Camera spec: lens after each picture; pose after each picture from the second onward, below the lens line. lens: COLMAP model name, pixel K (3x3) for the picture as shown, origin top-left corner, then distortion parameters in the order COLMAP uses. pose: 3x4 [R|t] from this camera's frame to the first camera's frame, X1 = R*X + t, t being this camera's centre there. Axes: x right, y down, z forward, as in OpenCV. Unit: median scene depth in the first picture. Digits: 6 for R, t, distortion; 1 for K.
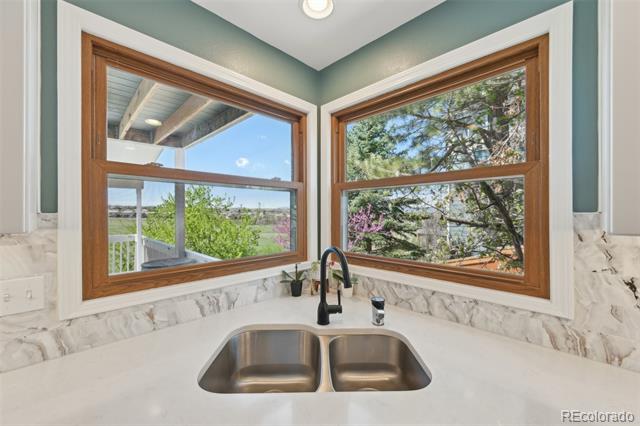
lens RADIAL K [[255.1, 0, 320.9], [0, 255.1, 213.8], [0, 0, 1]] dist [-0.001398, -0.000324]
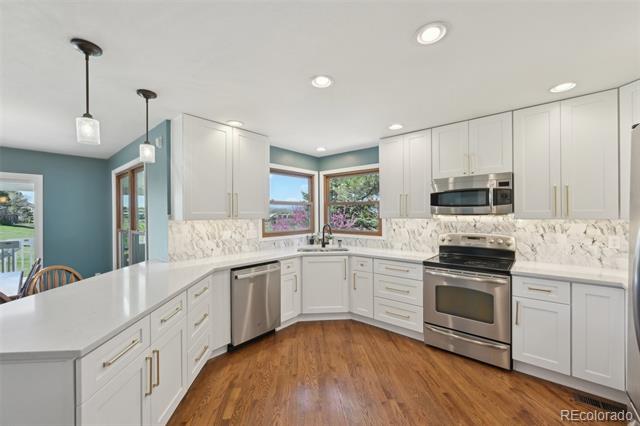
lens RADIAL K [[255.1, 0, 322.8], [0, 255.1, 216.8], [0, 0, 1]] dist [-0.001398, -0.000324]
pose [[0.996407, -0.005854, 0.084493, -0.244706], [0.004799, 0.999908, 0.012682, -0.010787], [-0.084560, -0.012231, 0.996343, -2.024376]]
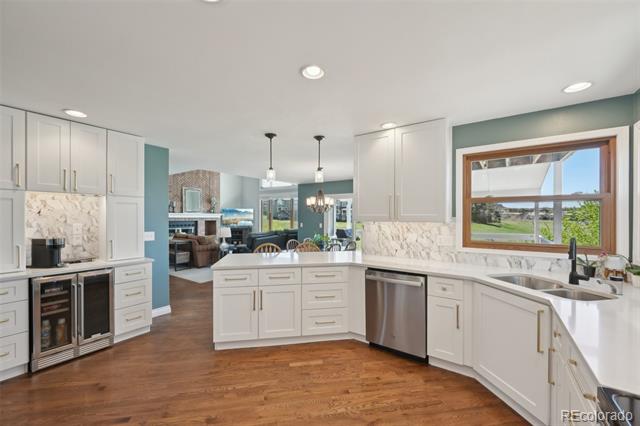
lens RADIAL K [[255.1, 0, 320.4], [0, 255.1, 218.4], [0, 0, 1]] dist [-0.001398, -0.000324]
pose [[0.174834, 0.007655, -0.984568, 1.174064], [0.000959, 0.999968, 0.007945, -0.009922], [0.984597, -0.002333, 0.174821, -0.794691]]
